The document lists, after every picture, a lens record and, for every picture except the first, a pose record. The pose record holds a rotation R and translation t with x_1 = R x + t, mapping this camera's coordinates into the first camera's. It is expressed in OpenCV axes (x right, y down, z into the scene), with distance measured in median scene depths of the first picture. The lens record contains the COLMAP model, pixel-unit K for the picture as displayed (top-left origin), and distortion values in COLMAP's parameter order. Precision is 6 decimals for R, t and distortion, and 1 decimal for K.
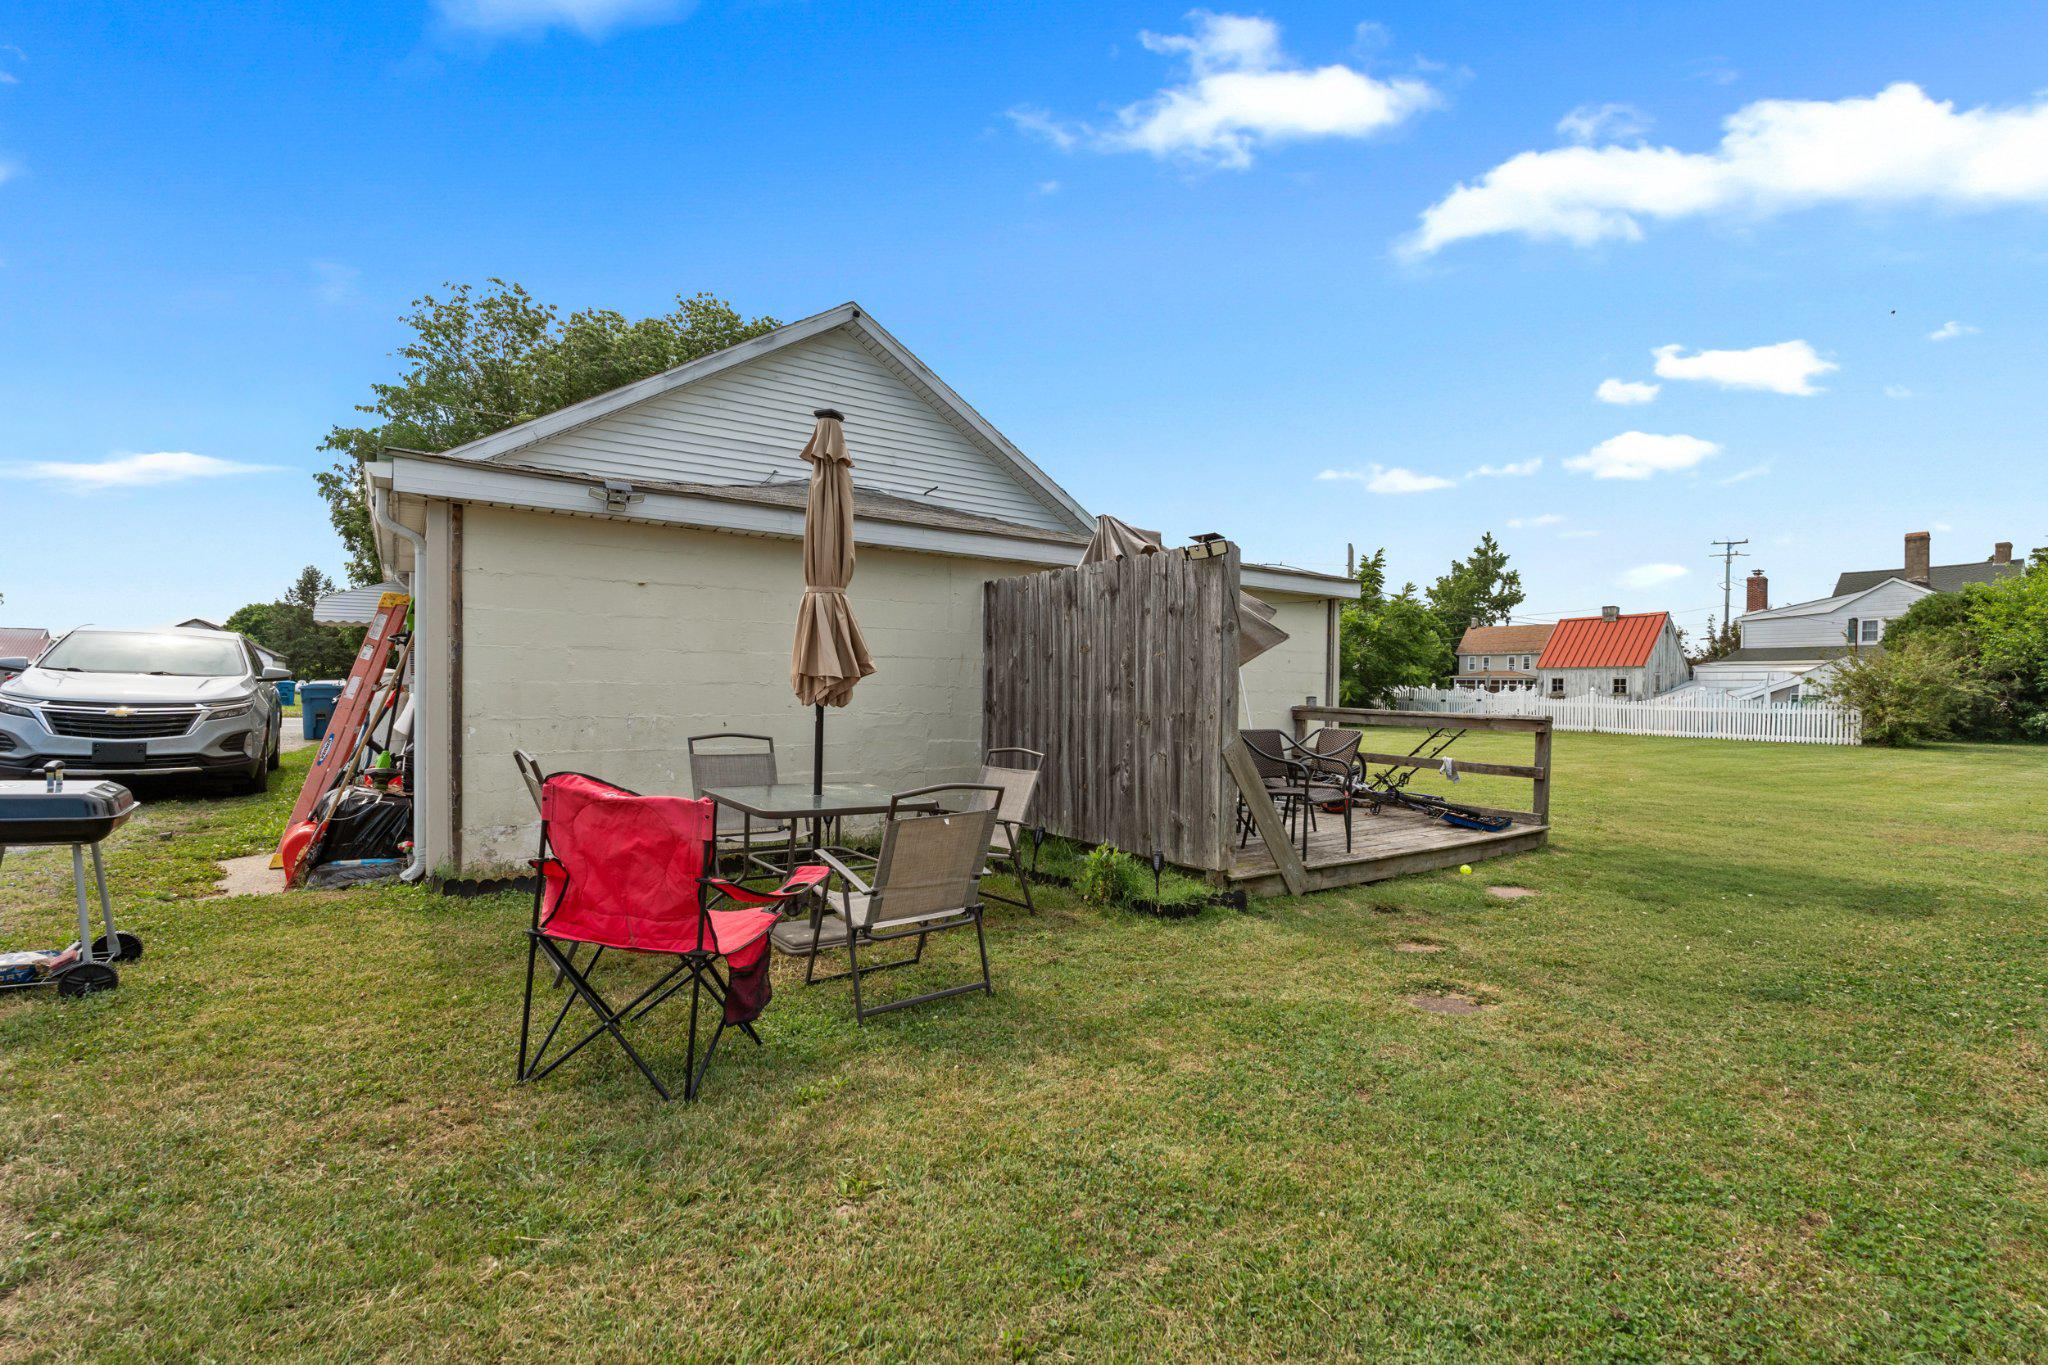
lens RADIAL K [[895.3, 0, 1057.3], [0, 895.3, 684.8], [0, 0, 1]] dist [0.001237, 0.000280]
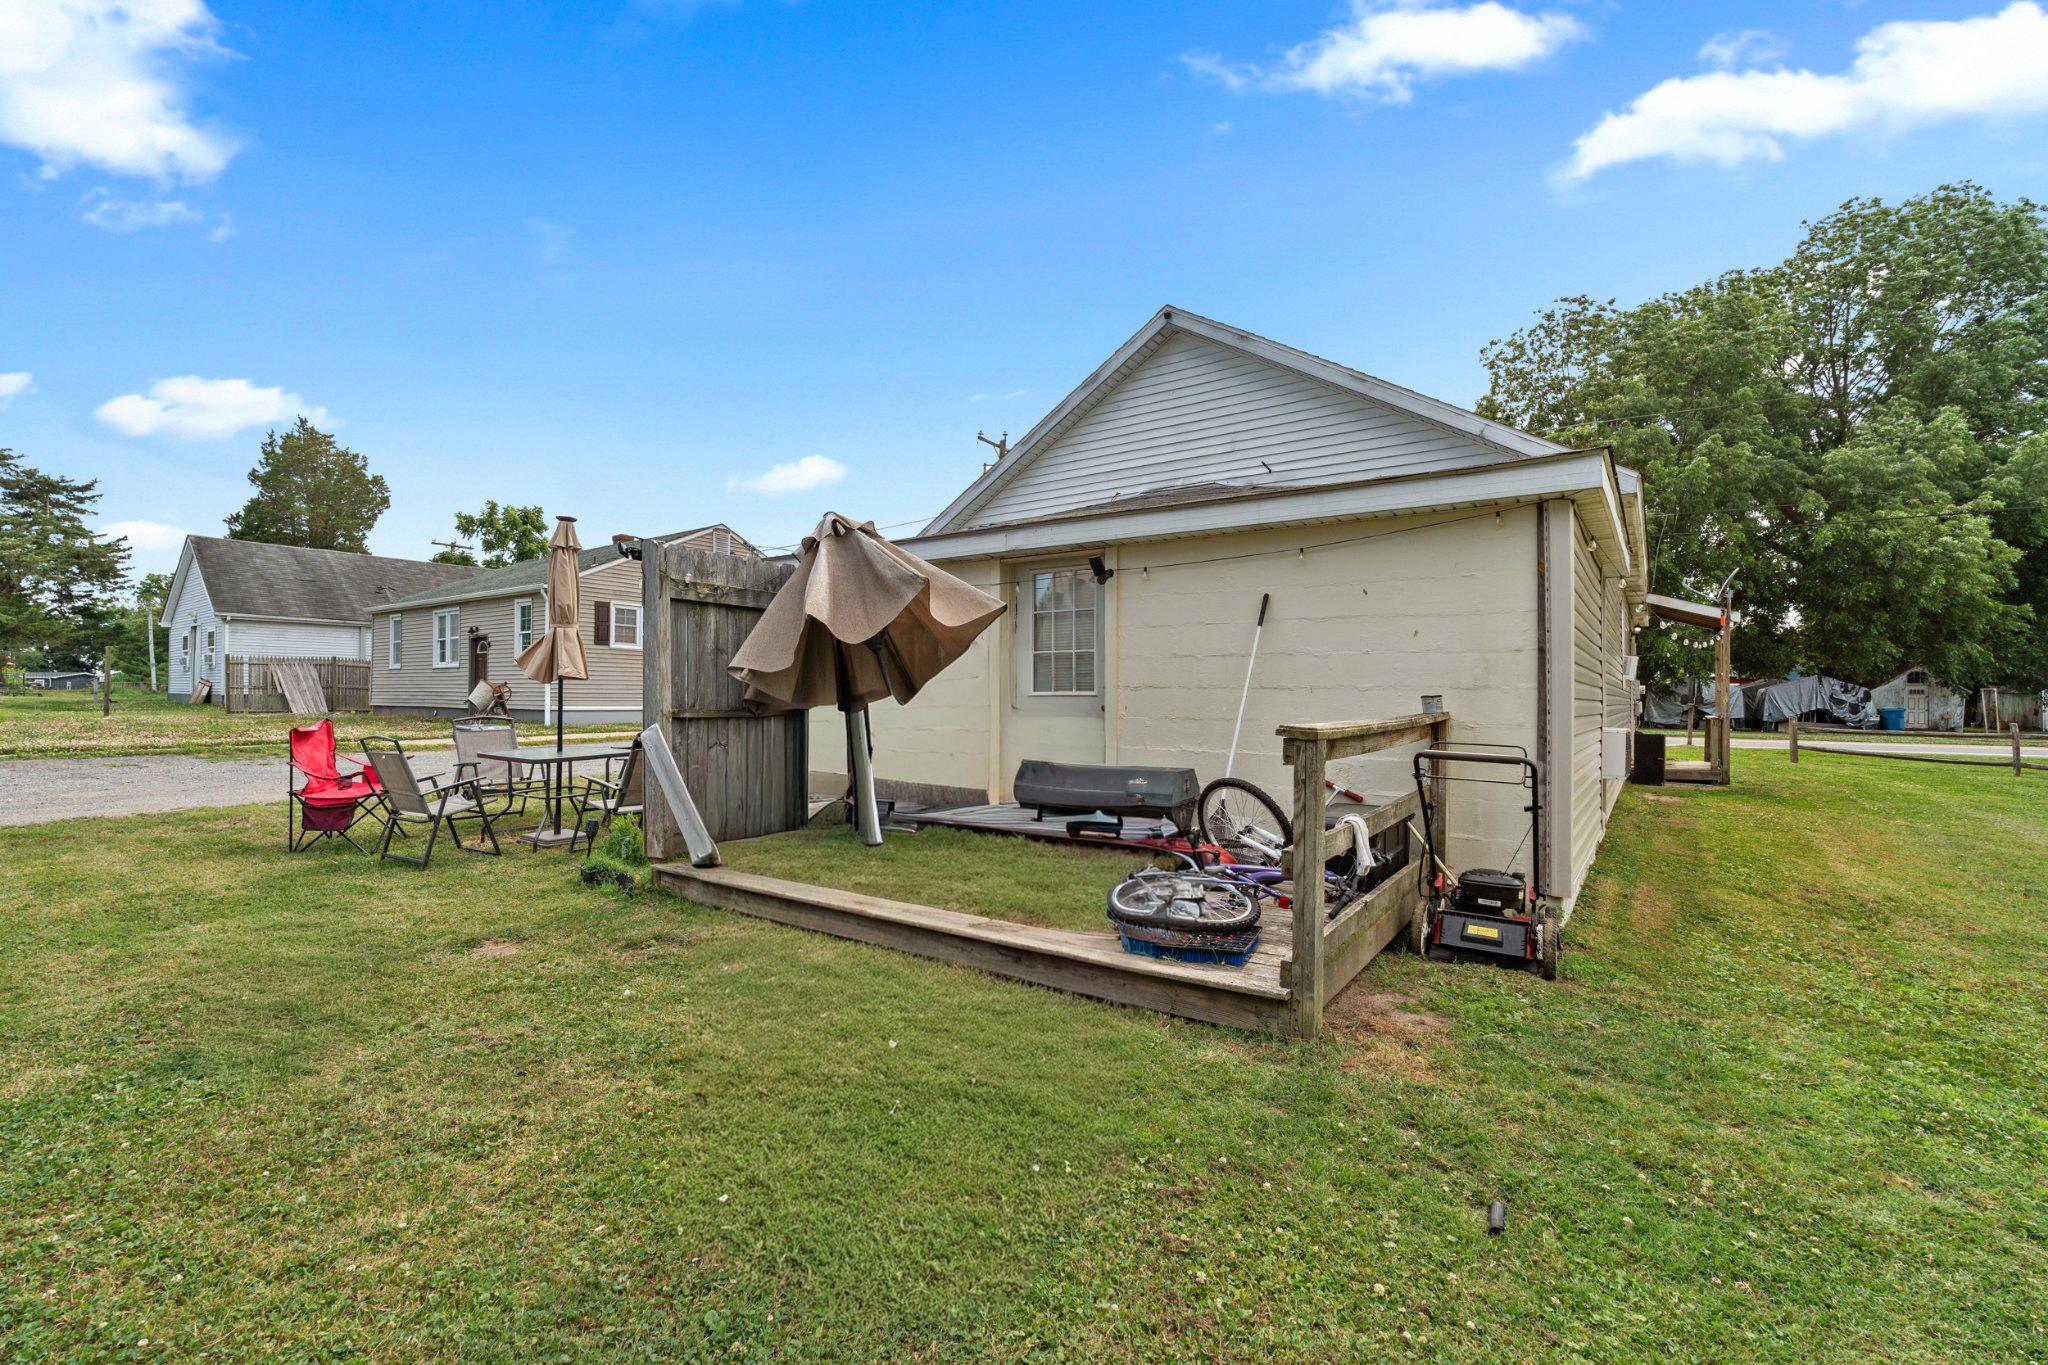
lens RADIAL K [[895.3, 0, 1057.3], [0, 895.3, 684.8], [0, 0, 1]] dist [0.001237, 0.000280]
pose [[0.332243, -0.017572, -0.943030, 1.136187], [0.003102, 0.999841, -0.017538, 0.022116], [0.943189, 0.002901, 0.332245, 0.945397]]
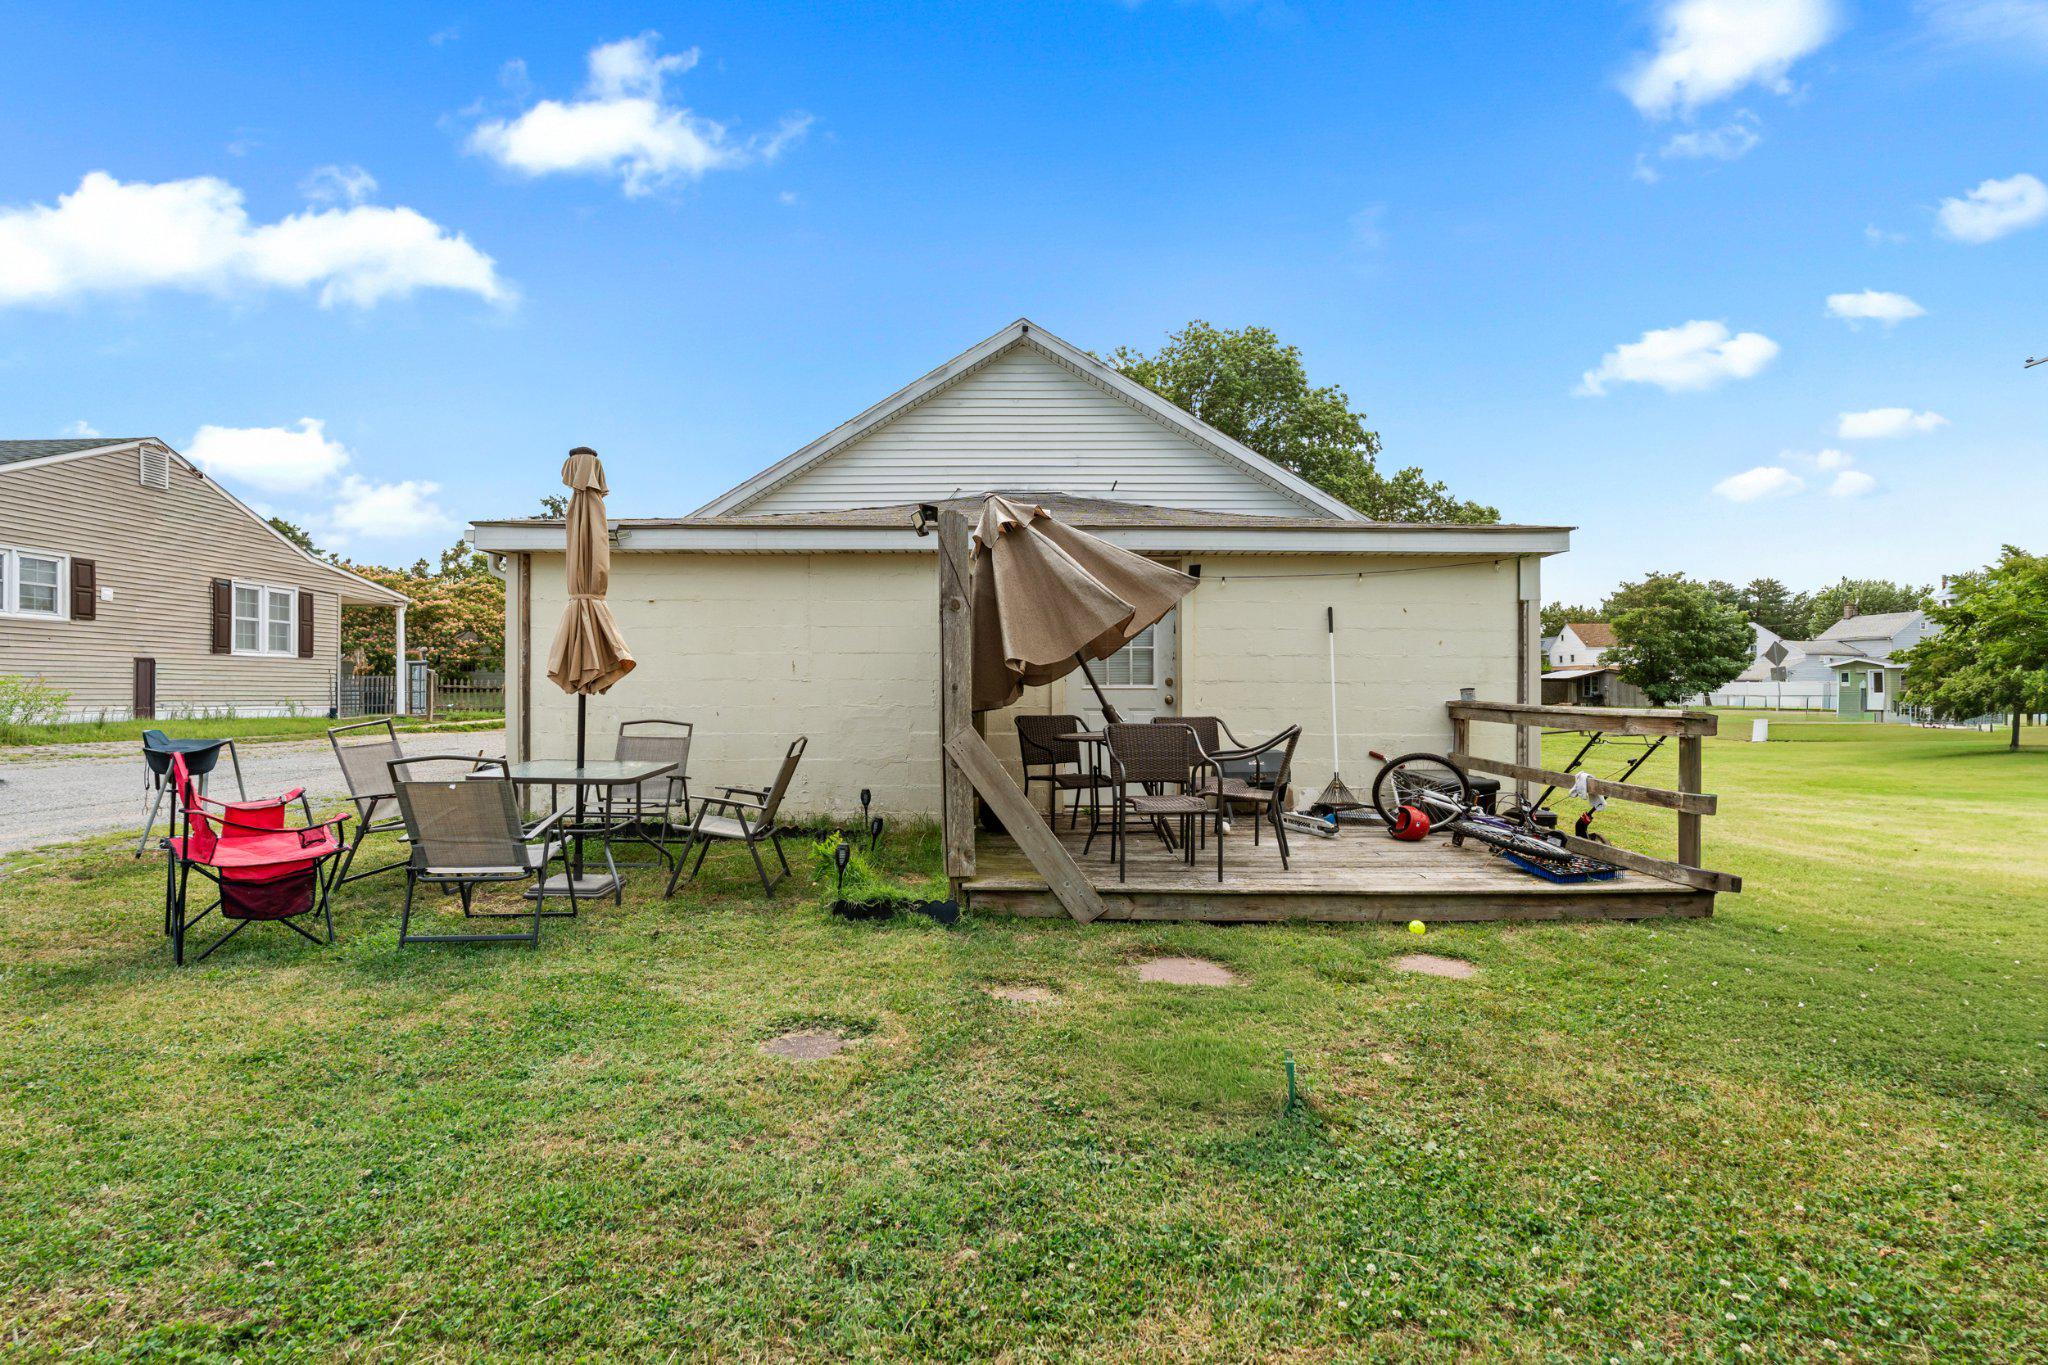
lens RADIAL K [[895.3, 0, 1057.3], [0, 895.3, 684.8], [0, 0, 1]] dist [0.001237, 0.000280]
pose [[0.821993, -0.011697, -0.569378, 0.679459], [0.009254, 0.999931, -0.007182, 0.017842], [0.569423, 0.000634, 0.822044, 0.273381]]
